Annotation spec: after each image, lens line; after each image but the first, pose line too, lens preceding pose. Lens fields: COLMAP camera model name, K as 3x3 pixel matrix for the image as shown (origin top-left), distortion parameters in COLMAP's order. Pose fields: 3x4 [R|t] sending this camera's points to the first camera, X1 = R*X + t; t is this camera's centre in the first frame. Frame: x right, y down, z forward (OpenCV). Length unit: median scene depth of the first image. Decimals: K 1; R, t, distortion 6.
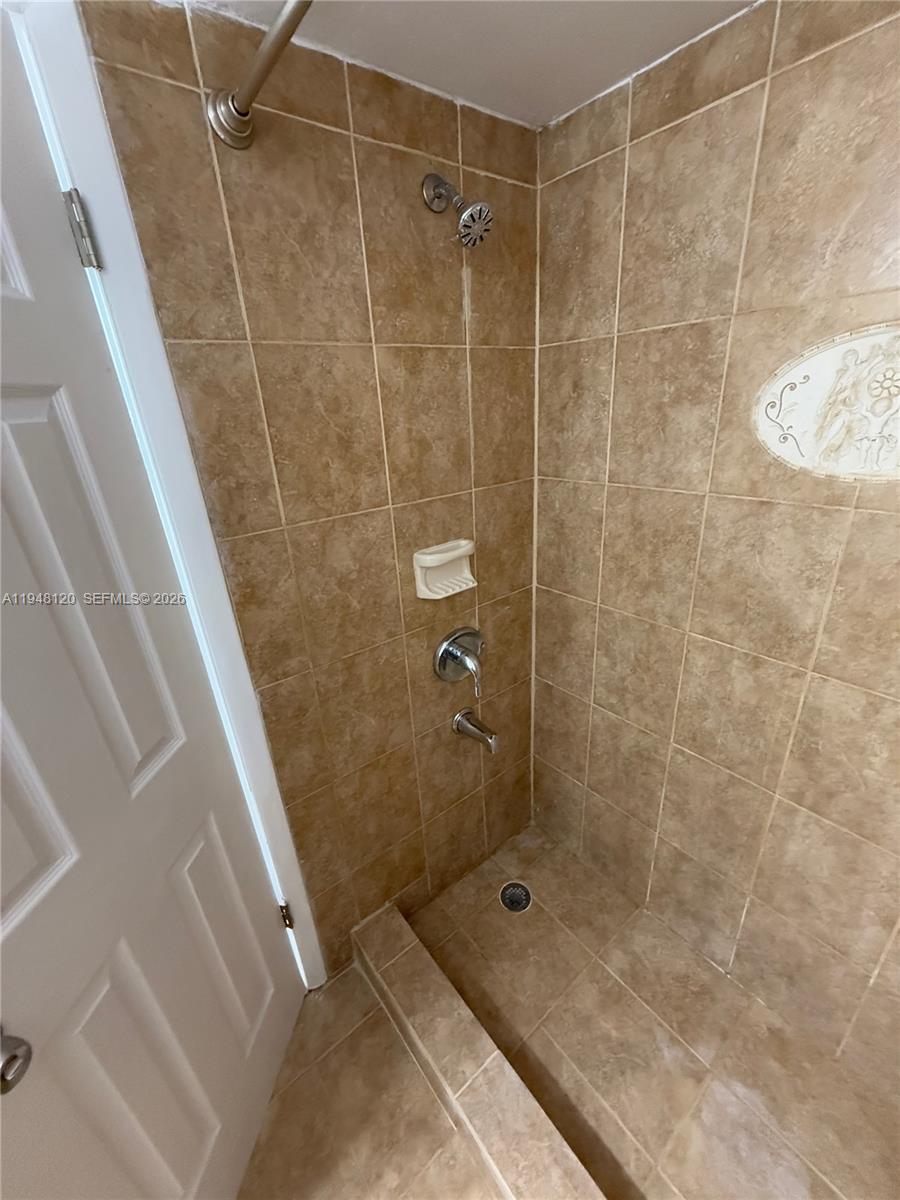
lens RADIAL K [[480.5, 0, 449.6], [0, 480.5, 600.5], [0, 0, 1]] dist [-0.000244, 0.000574]
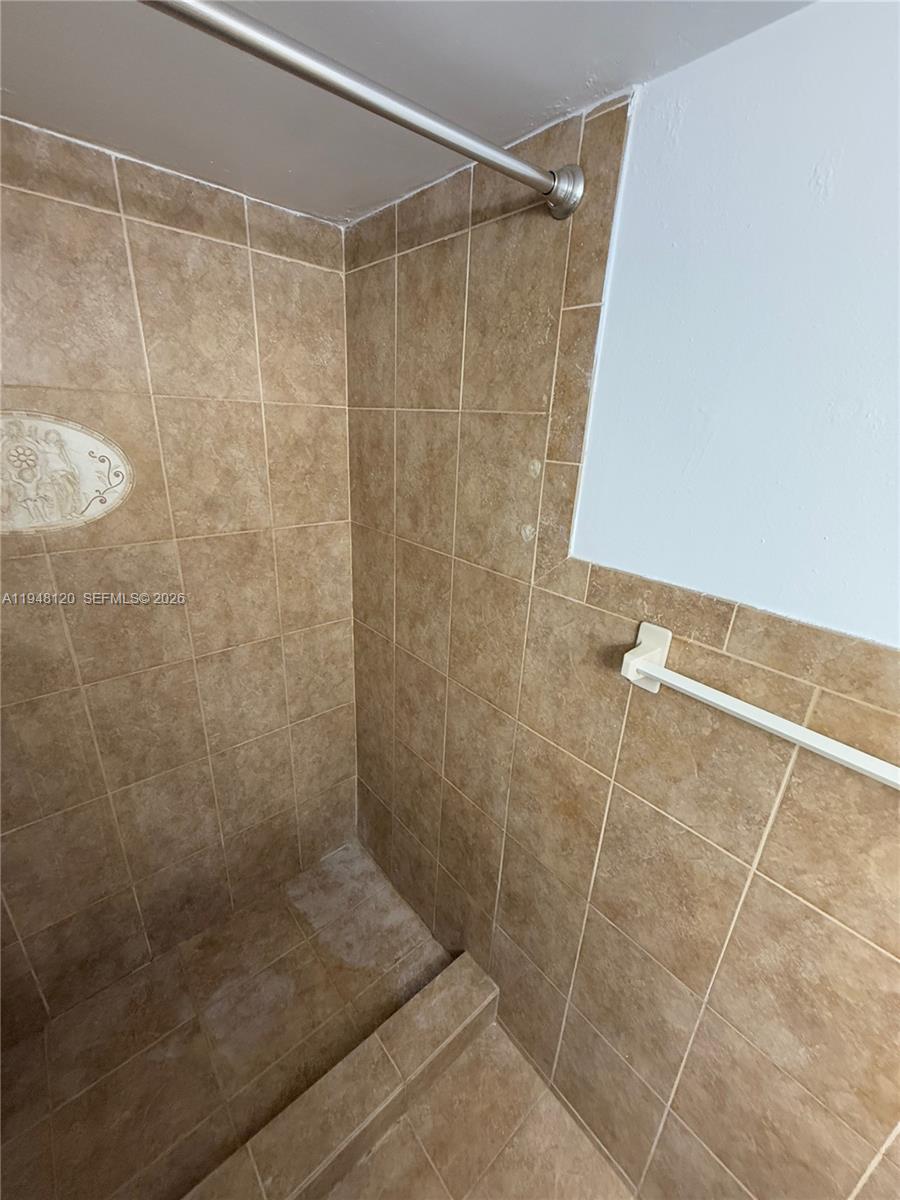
lens RADIAL K [[480.5, 0, 447.7], [0, 480.5, 599.7], [0, 0, 1]] dist [-0.000244, 0.000574]
pose [[-0.047412, -0.297419, 0.953569, -0.363496], [0.347703, 0.890024, 0.294888, -0.077637], [-0.936405, 0.345540, 0.061215, -0.001867]]
